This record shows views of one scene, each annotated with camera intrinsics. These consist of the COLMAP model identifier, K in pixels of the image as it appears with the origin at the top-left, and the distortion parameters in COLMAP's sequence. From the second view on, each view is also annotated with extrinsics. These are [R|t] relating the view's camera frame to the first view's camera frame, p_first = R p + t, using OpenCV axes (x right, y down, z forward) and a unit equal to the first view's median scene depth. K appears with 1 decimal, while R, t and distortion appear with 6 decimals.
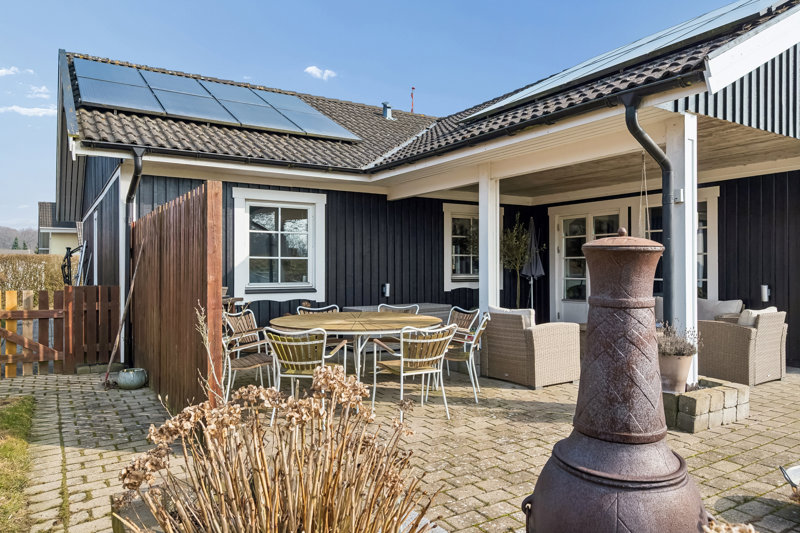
lens RADIAL K [[554.0, 0, 400.0], [0, 554.0, 266.5], [0, 0, 1]] dist [0.001427, -0.001906]
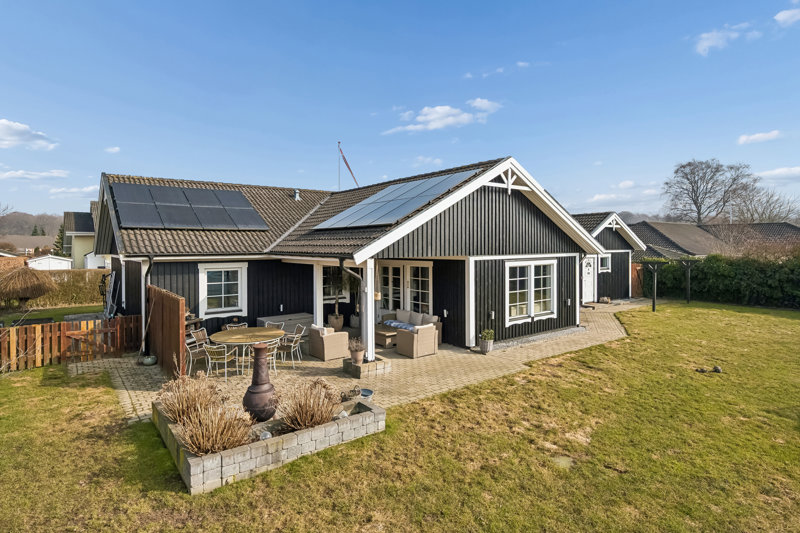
lens RADIAL K [[441.2, 0, 399.2], [0, 441.2, 247.0], [0, 0, 1]] dist [0.001106, 0.000395]
pose [[0.995814, -0.000299, 0.091401, 0.328762], [-0.000608, 0.999951, 0.009899, -0.248953], [-0.091399, -0.009913, 0.995765, -0.789884]]
